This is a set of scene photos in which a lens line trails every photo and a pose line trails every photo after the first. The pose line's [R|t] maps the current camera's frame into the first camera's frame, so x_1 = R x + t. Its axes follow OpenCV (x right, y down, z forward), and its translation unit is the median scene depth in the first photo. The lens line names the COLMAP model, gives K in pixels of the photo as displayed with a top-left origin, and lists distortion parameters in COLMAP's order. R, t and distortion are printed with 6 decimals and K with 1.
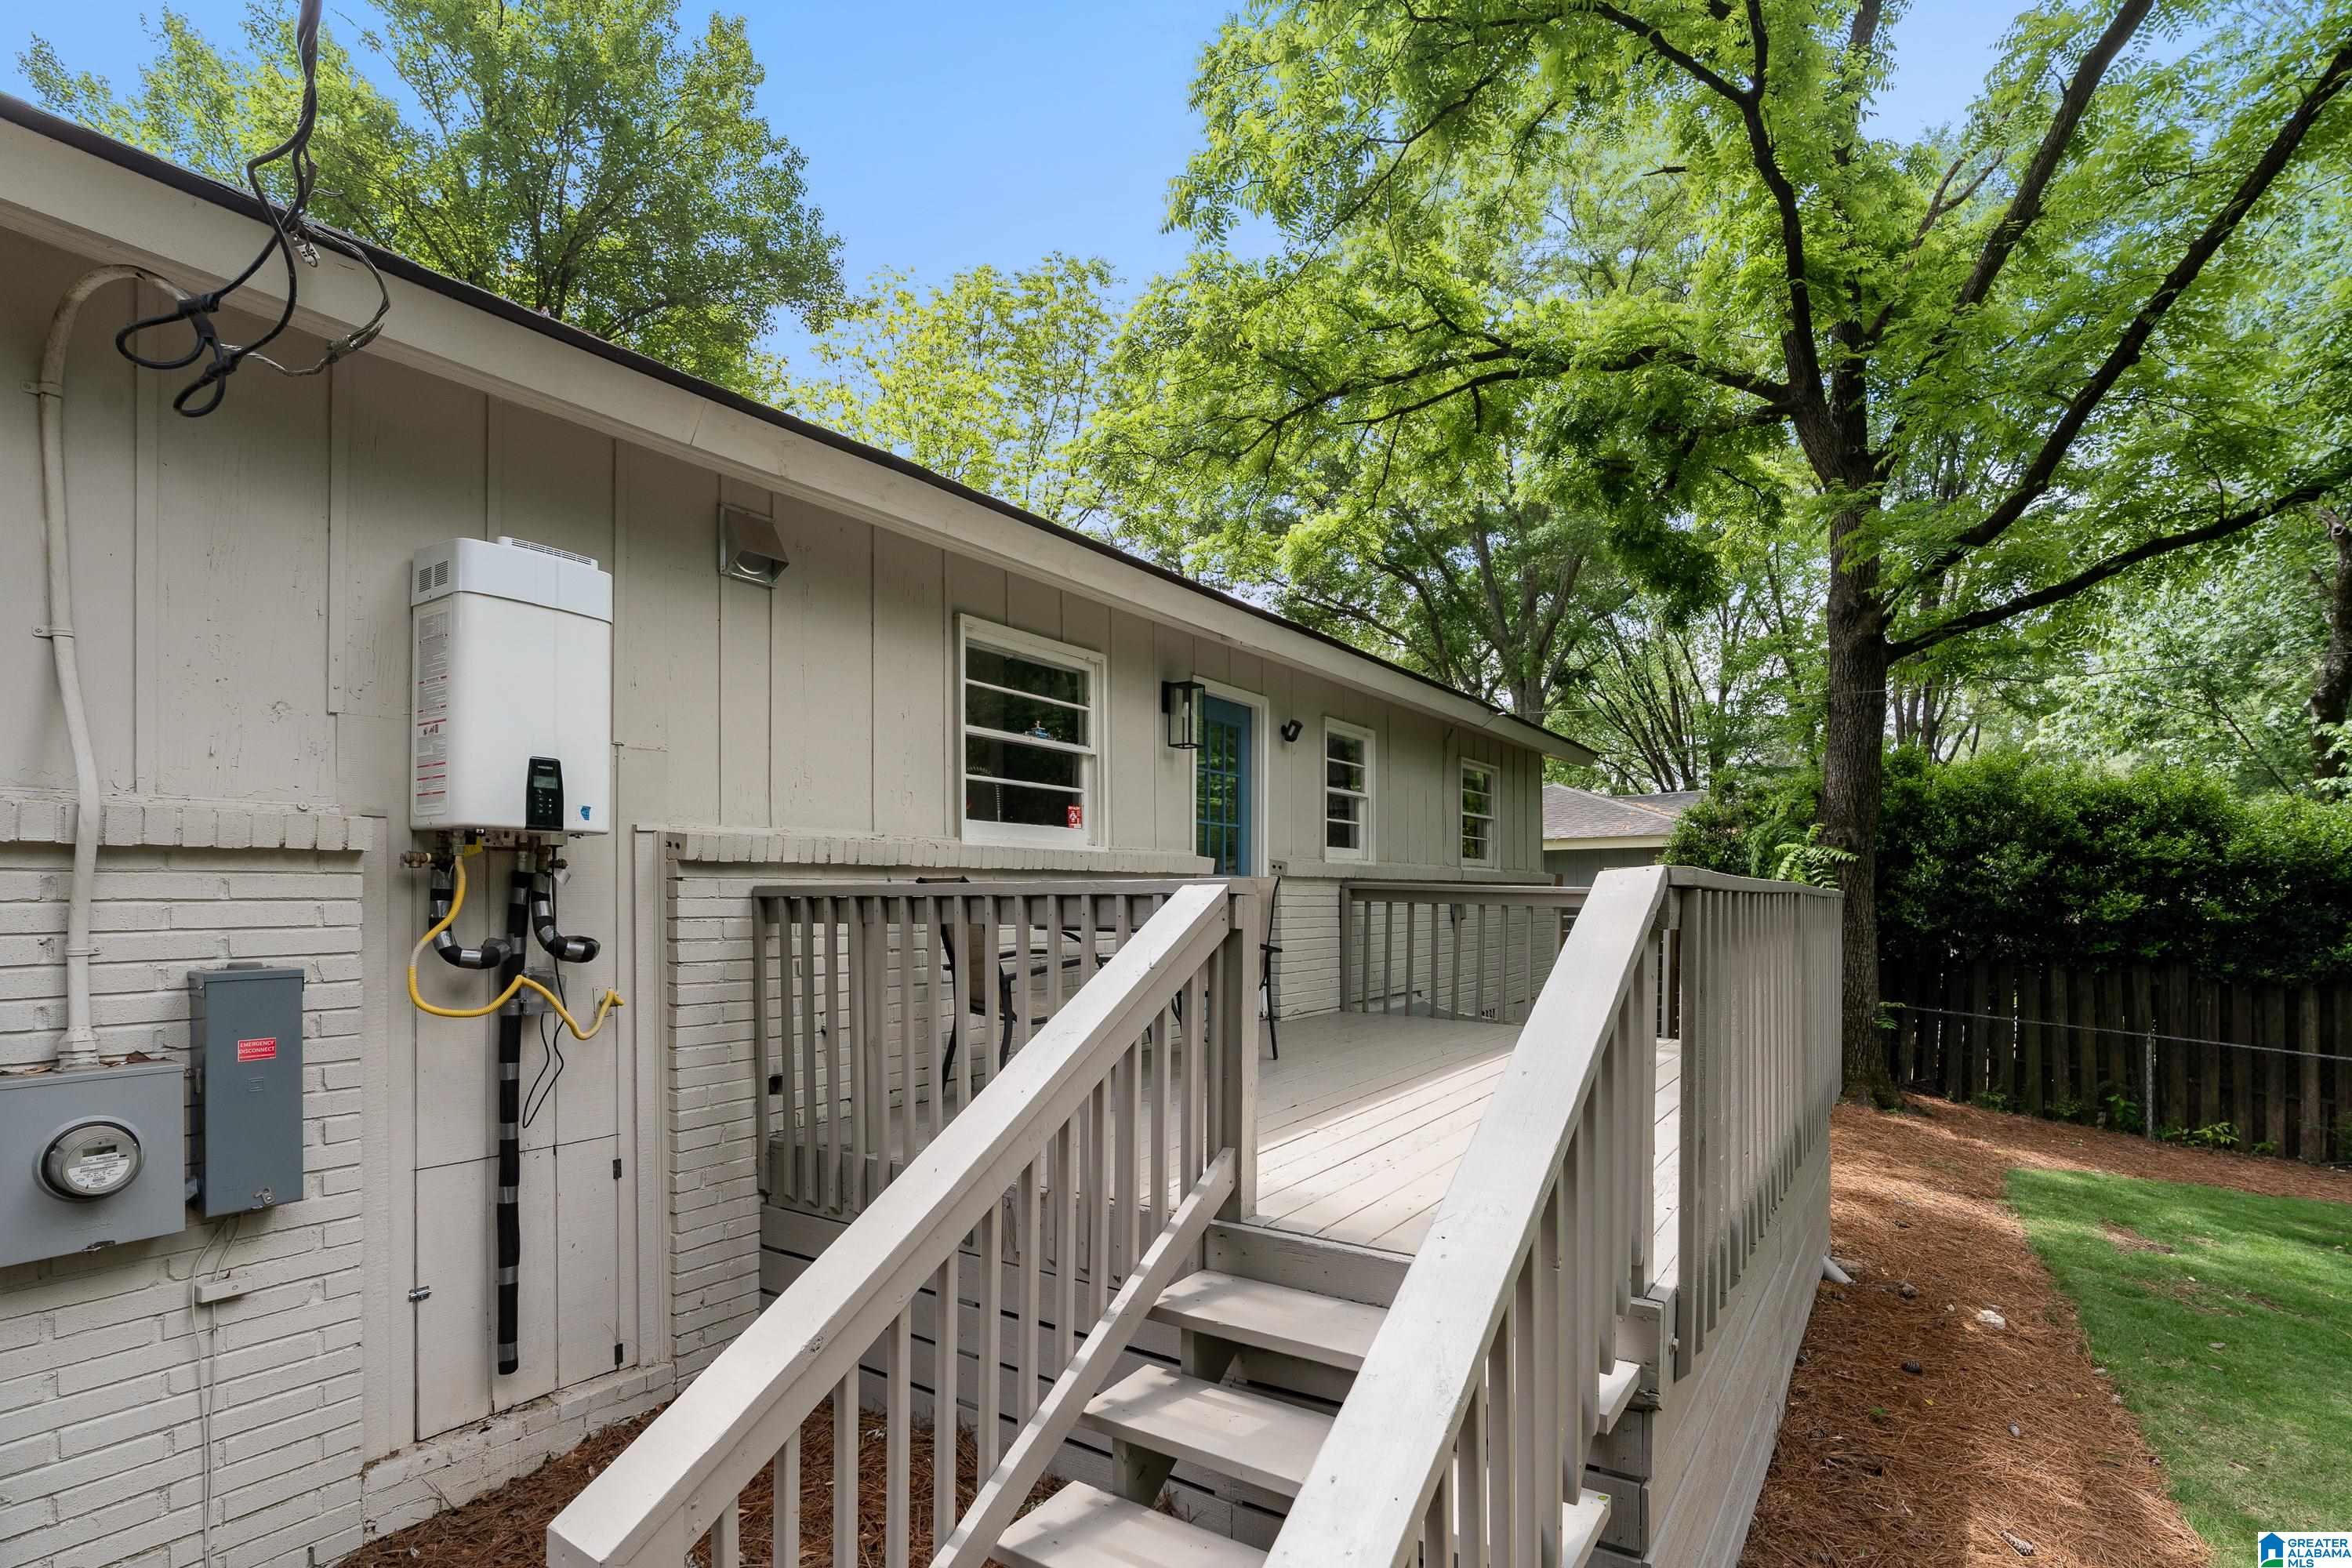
lens RADIAL K [[1129.2, 0, 1168.1], [0, 1129.2, 868.3], [0, 0, 1]] dist [-0.000359, 0.000009]
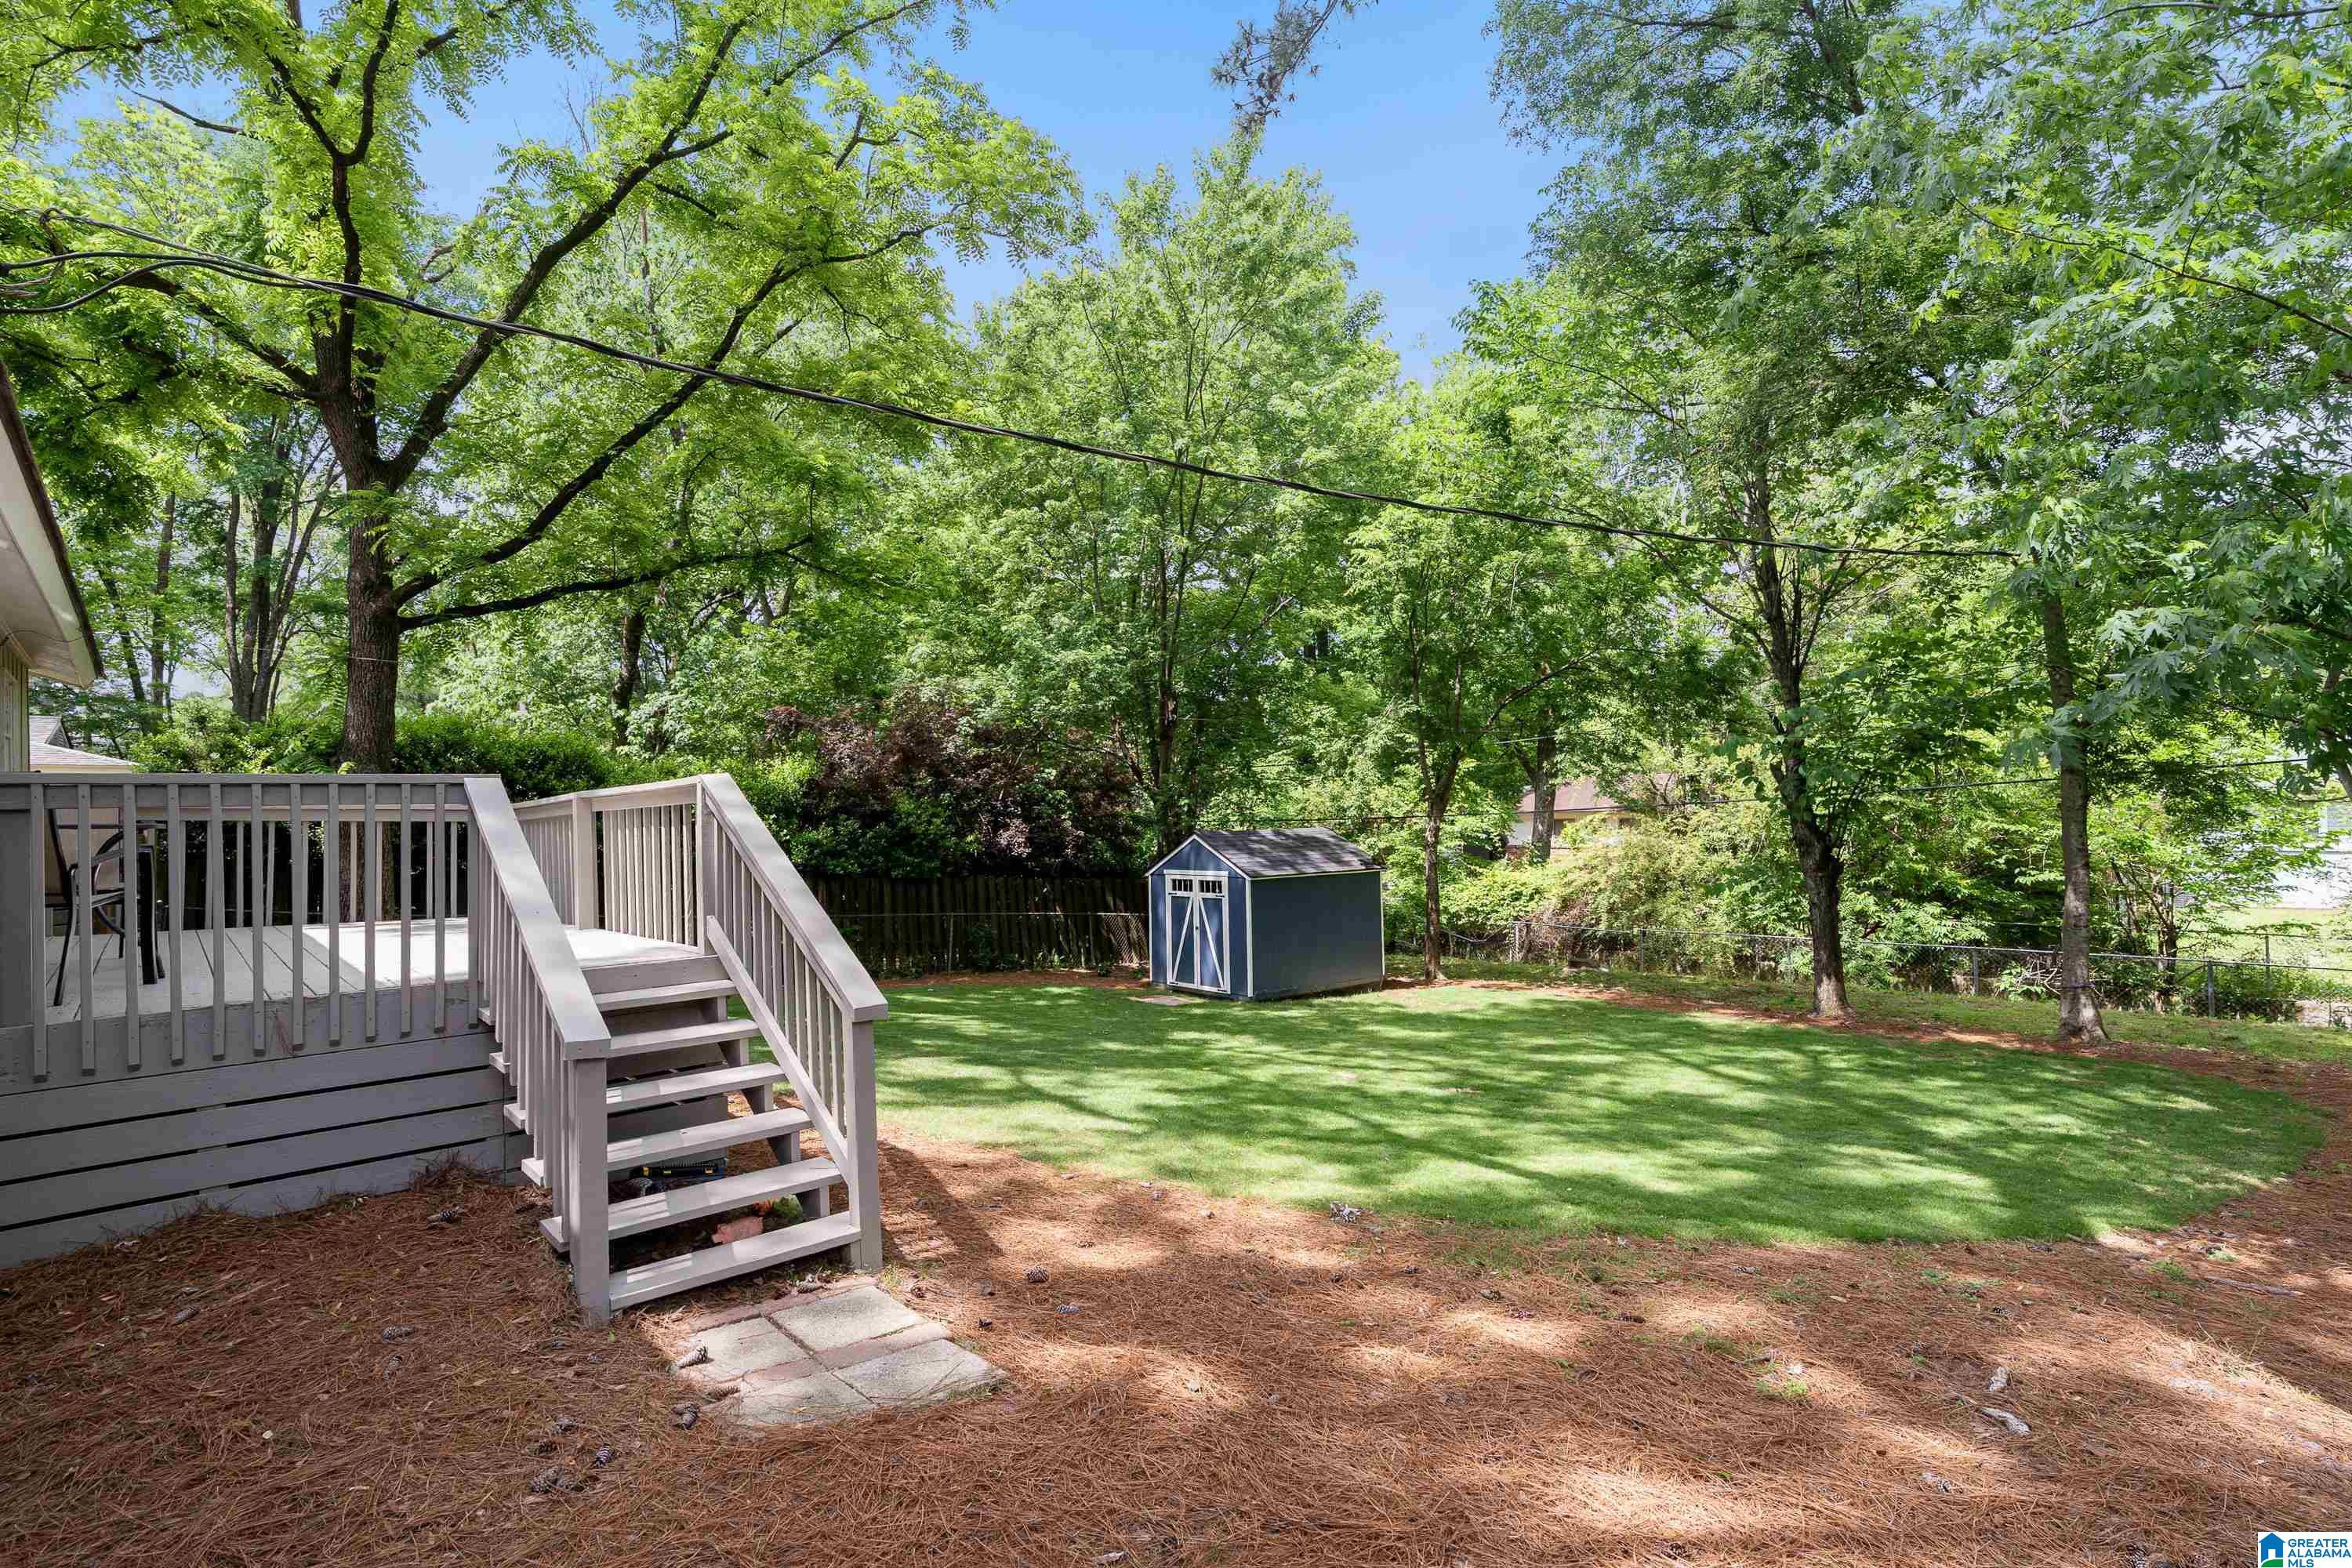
lens RADIAL K [[1101.3, 0, 1176.0], [0, 1101.3, 784.0], [0, 0, 1]] dist [-0.001471, -0.000148]
pose [[0.228843, 0.022411, 0.973205, -0.407736], [0.009577, 0.999635, -0.025271, 0.028359], [-0.973416, 0.015103, 0.228545, -0.128482]]
